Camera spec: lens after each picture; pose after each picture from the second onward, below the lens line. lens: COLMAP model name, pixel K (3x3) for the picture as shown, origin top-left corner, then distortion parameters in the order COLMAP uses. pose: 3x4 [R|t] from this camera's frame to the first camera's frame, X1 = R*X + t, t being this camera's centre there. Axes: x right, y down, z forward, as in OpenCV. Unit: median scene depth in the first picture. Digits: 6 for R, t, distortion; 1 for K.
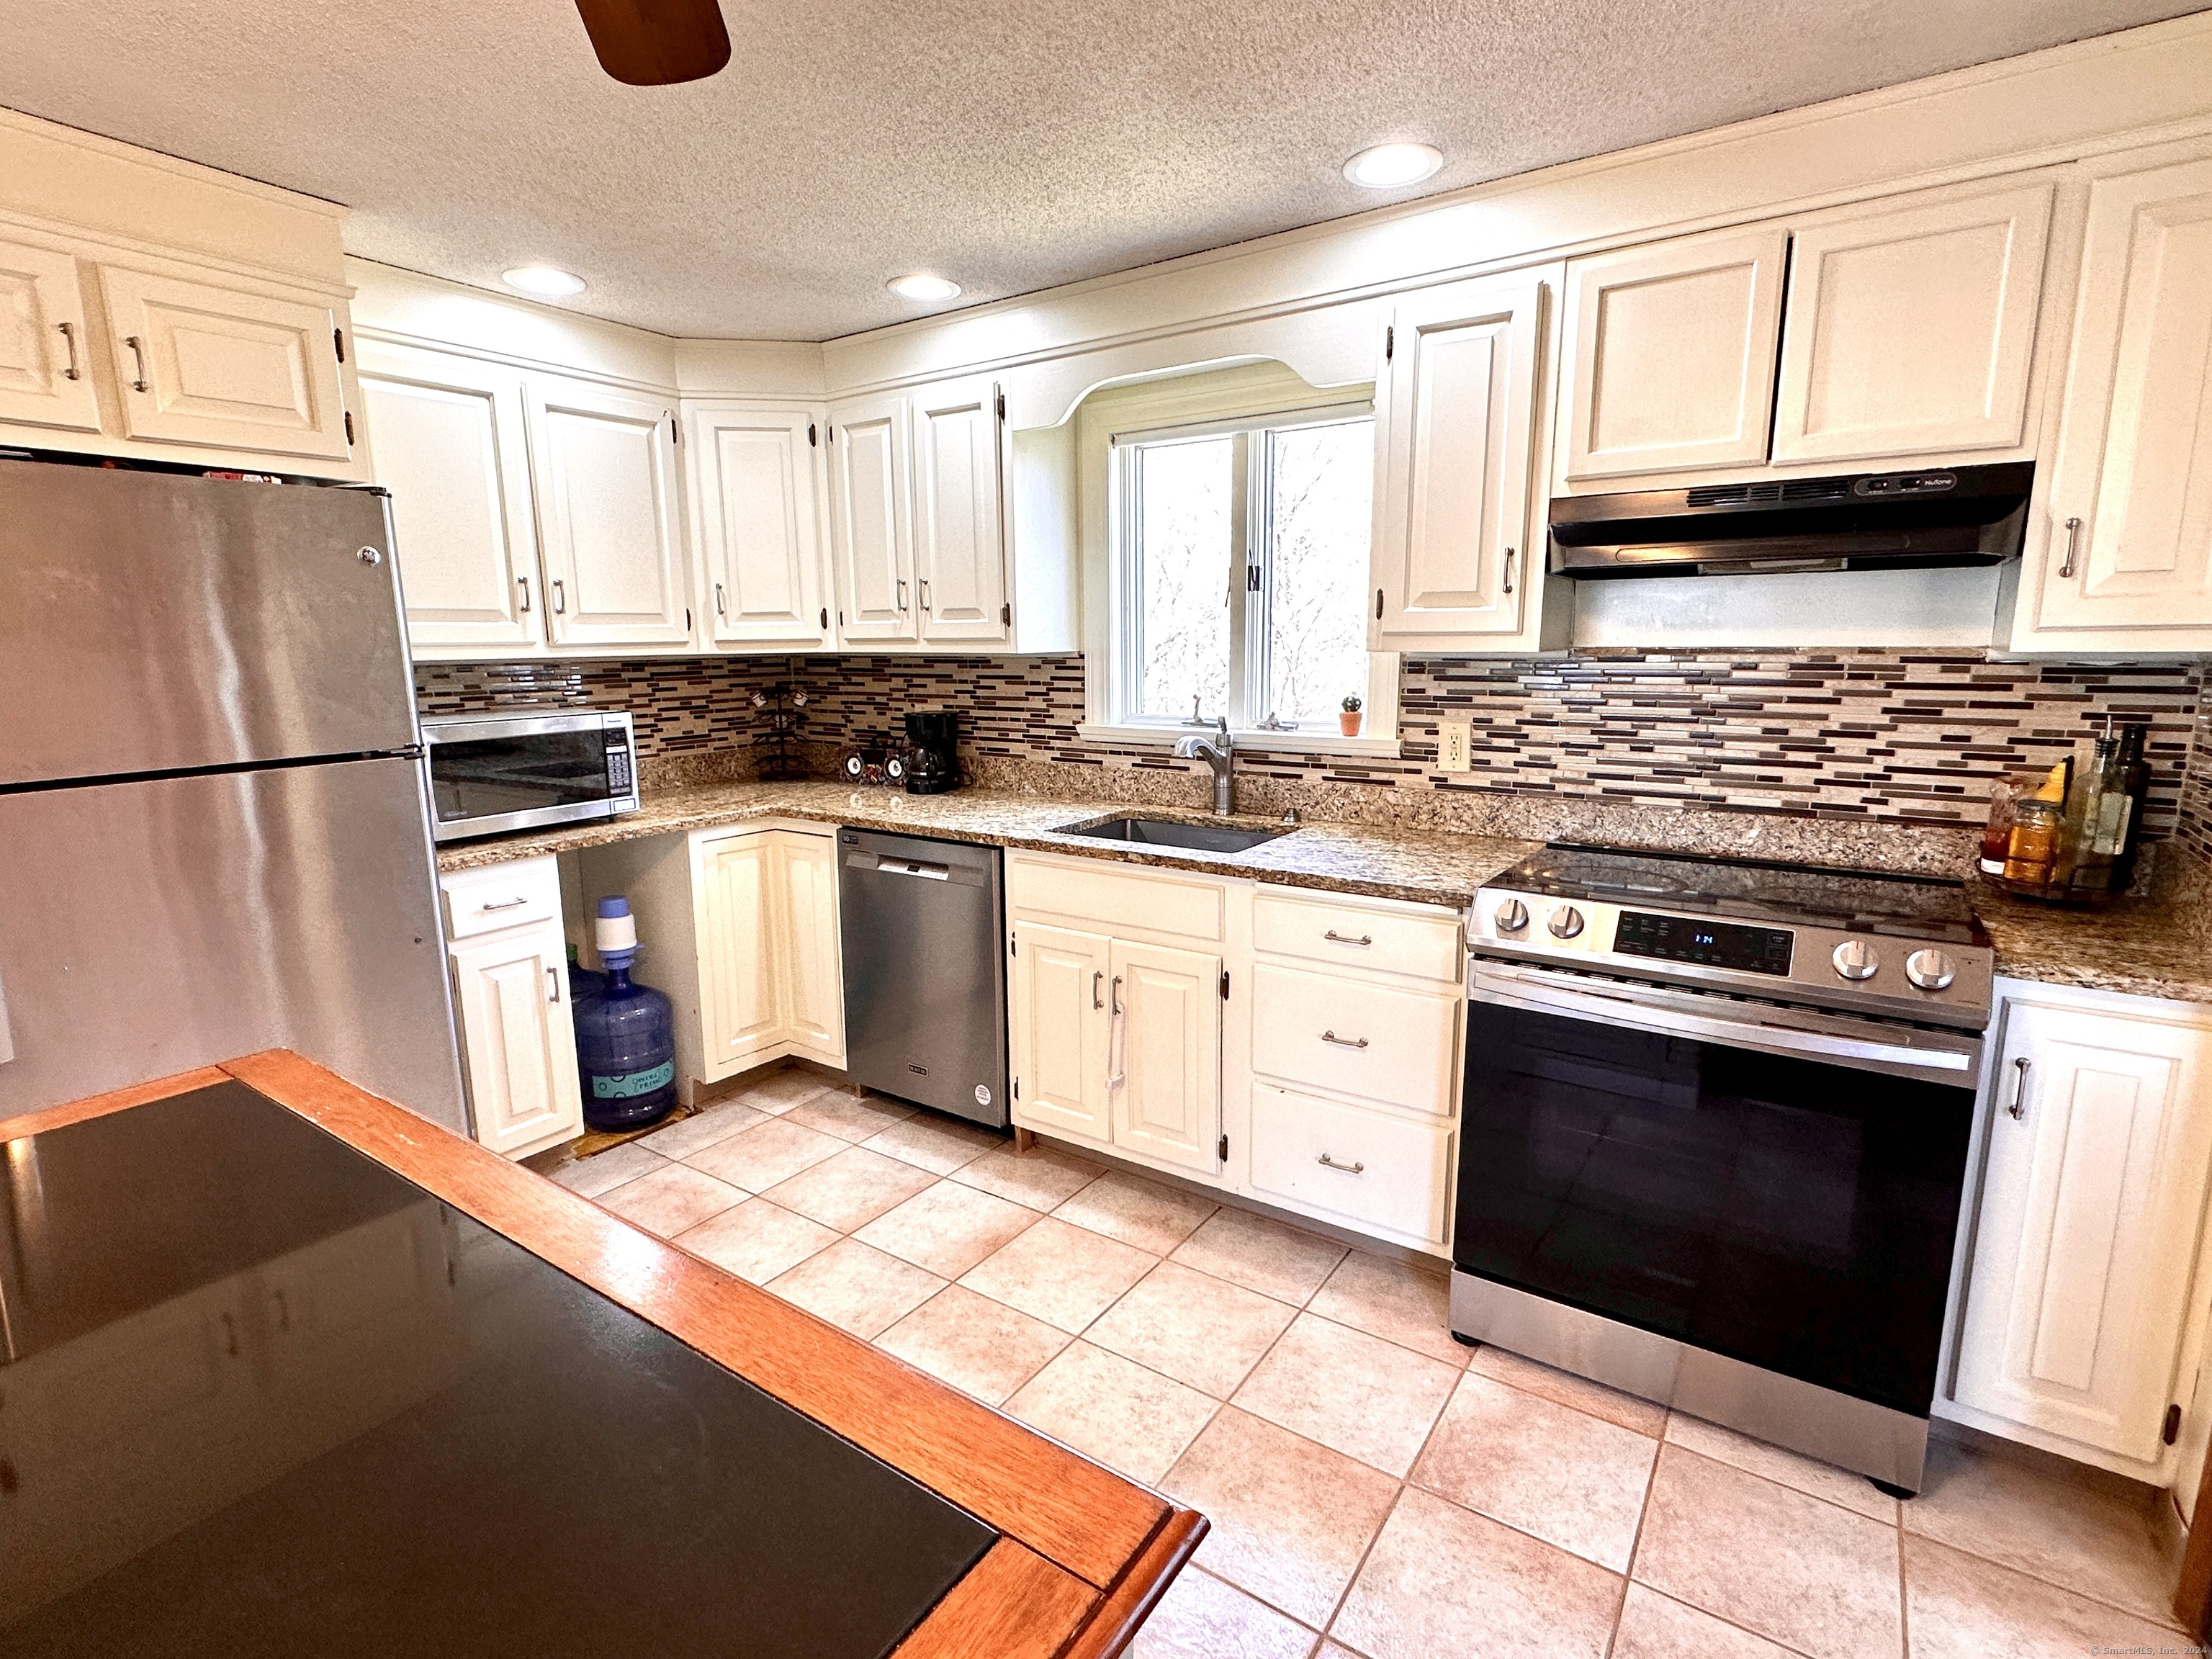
lens RADIAL K [[1083.6, 0, 1104.1], [0, 1083.6, 827.9], [0, 0, 1]] dist [0.003482, -0.000251]
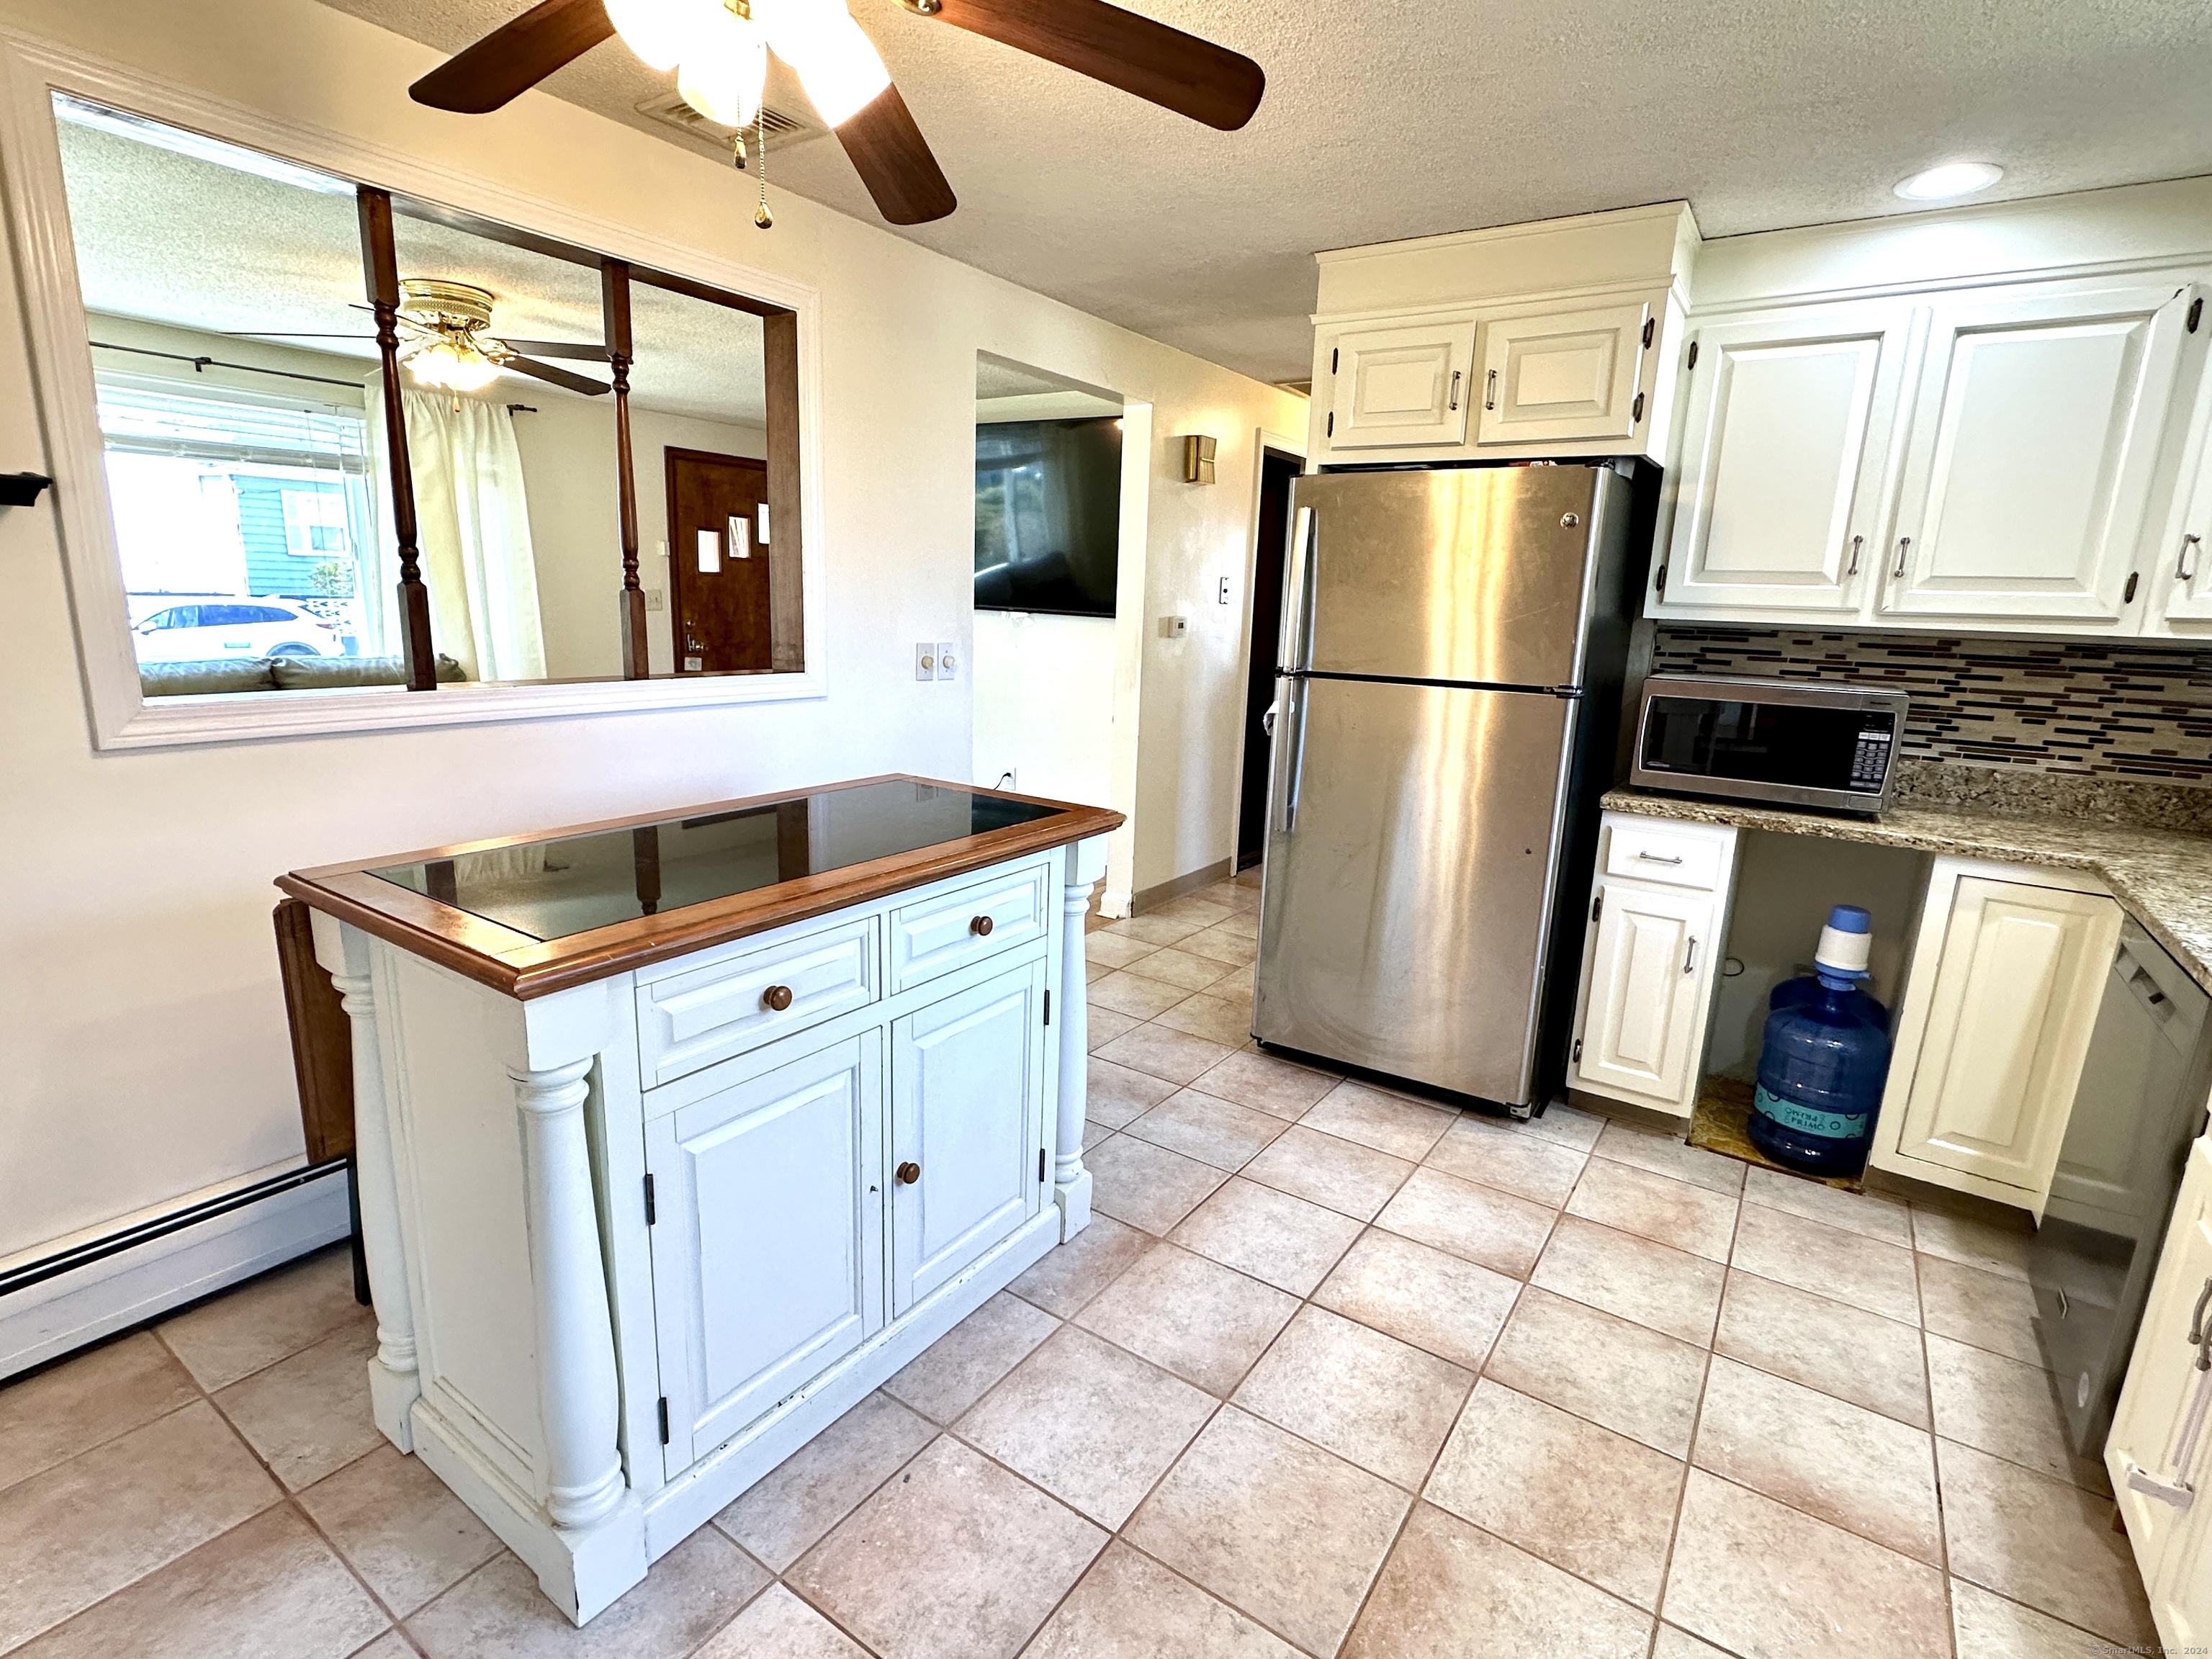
lens RADIAL K [[1083.6, 0, 1103.3], [0, 1083.6, 830.5], [0, 0, 1]] dist [0.003482, -0.000251]
pose [[0.001765, 0.220047, -0.975488, 0.375216], [-0.212850, 0.953218, 0.214638, -0.053535], [0.977083, 0.207254, 0.048519, 0.366427]]
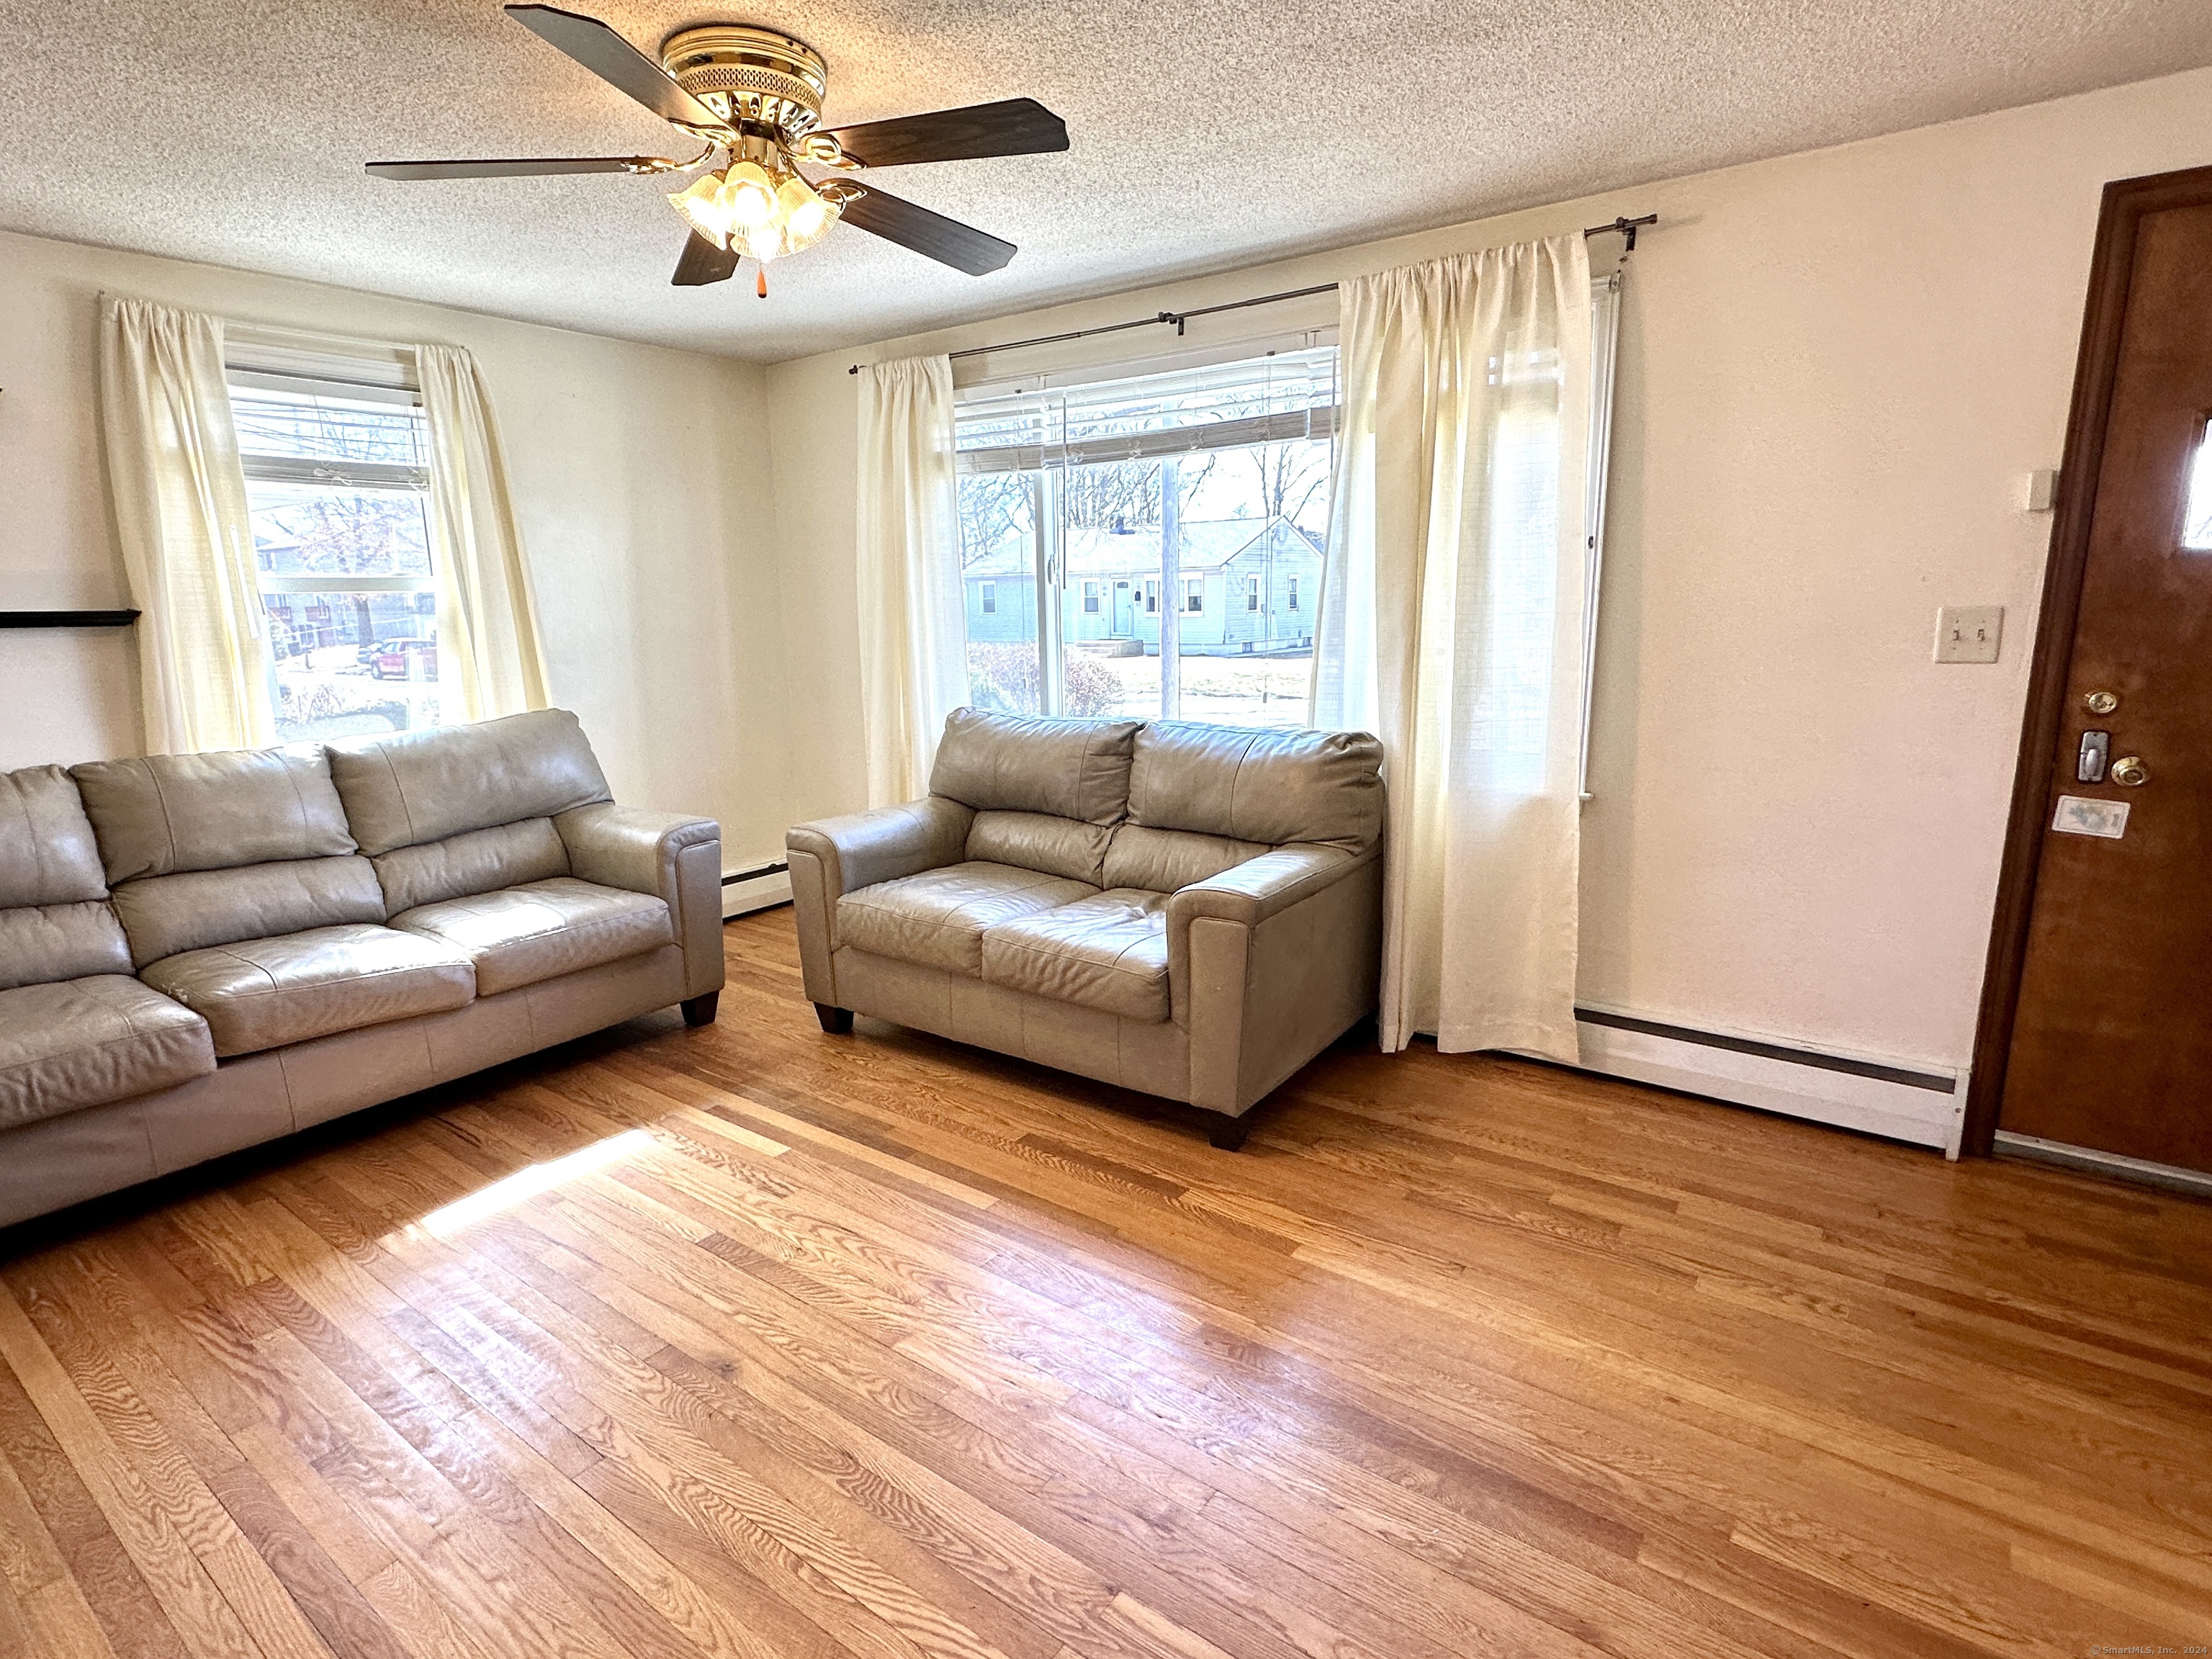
lens RADIAL K [[1145.2, 0, 1090.4], [0, 1145.2, 833.9], [0, 0, 1]] dist [-0.002358, 0.002141]
pose [[-0.998996, 0.016893, 0.041503, -1.161502], [0.031209, 0.926937, 0.373917, -0.038126], [-0.032154, 0.374836, -0.926533, 0.364522]]
